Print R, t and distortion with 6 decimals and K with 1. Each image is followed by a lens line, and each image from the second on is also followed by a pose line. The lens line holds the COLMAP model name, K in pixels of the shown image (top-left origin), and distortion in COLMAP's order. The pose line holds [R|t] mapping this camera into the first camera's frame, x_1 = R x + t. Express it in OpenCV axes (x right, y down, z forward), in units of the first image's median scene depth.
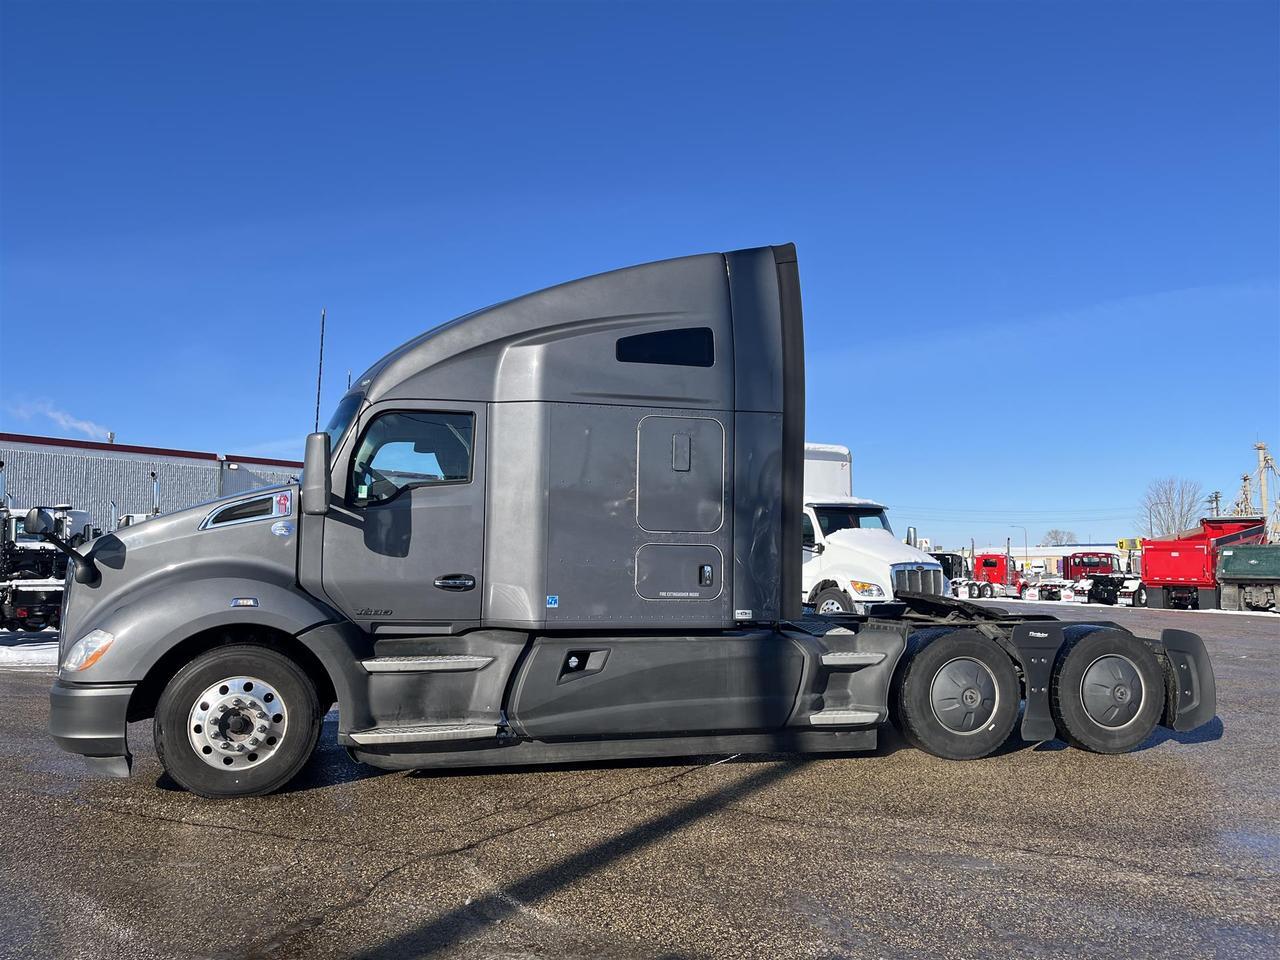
lens RADIAL K [[971.5, 0, 645.7], [0, 971.5, 475.8], [0, 0, 1]] dist [0.017458, -0.028680]
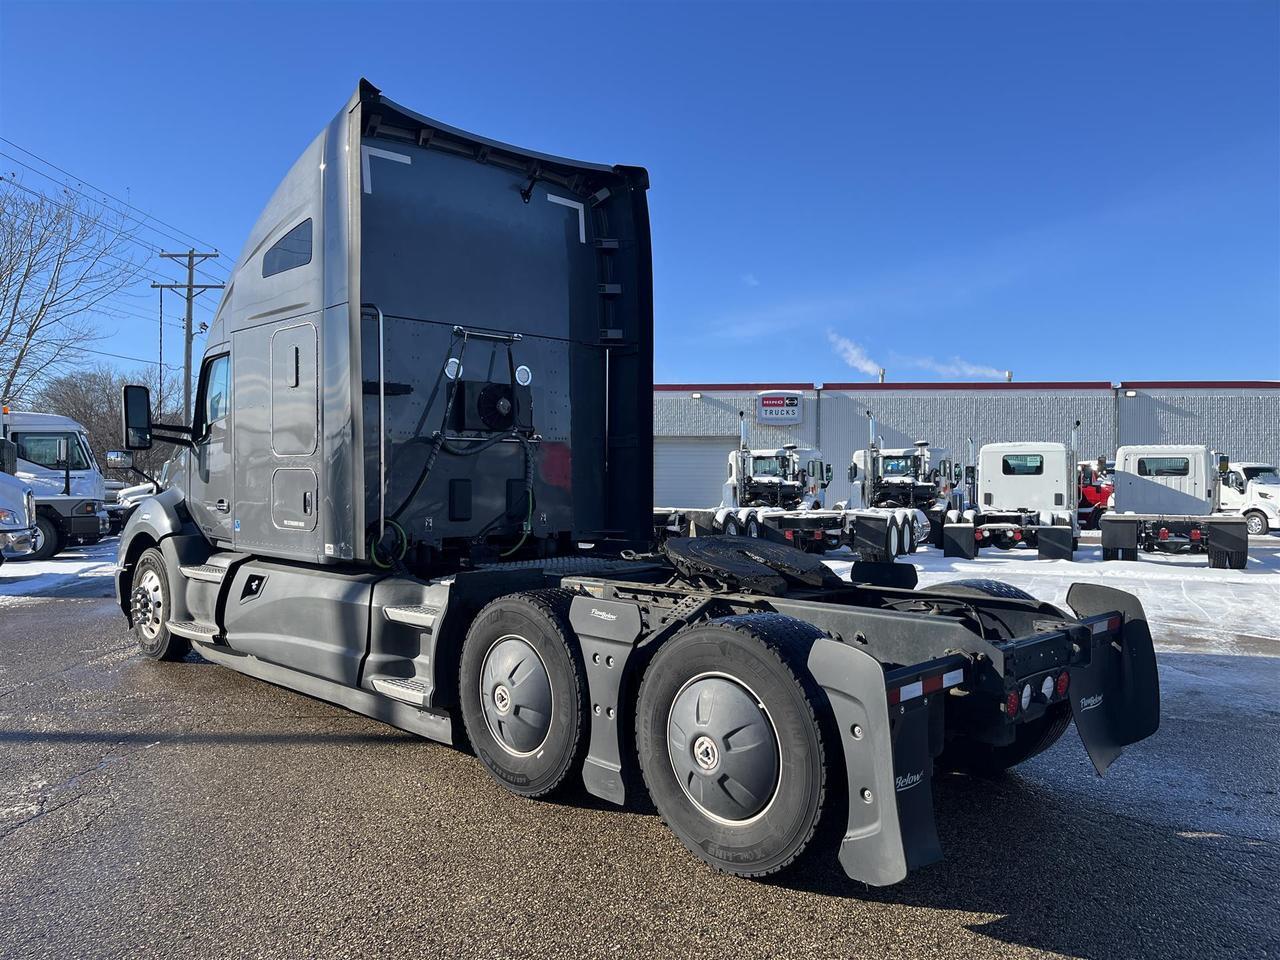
lens RADIAL K [[971.5, 0, 641.6], [0, 971.5, 484.5], [0, 0, 1]] dist [0.017458, -0.028680]
pose [[0.509183, -0.006067, -0.860637, 0.201565], [0.071238, 0.996841, 0.035119, 0.015661], [0.857705, -0.079192, 0.508006, 0.166581]]
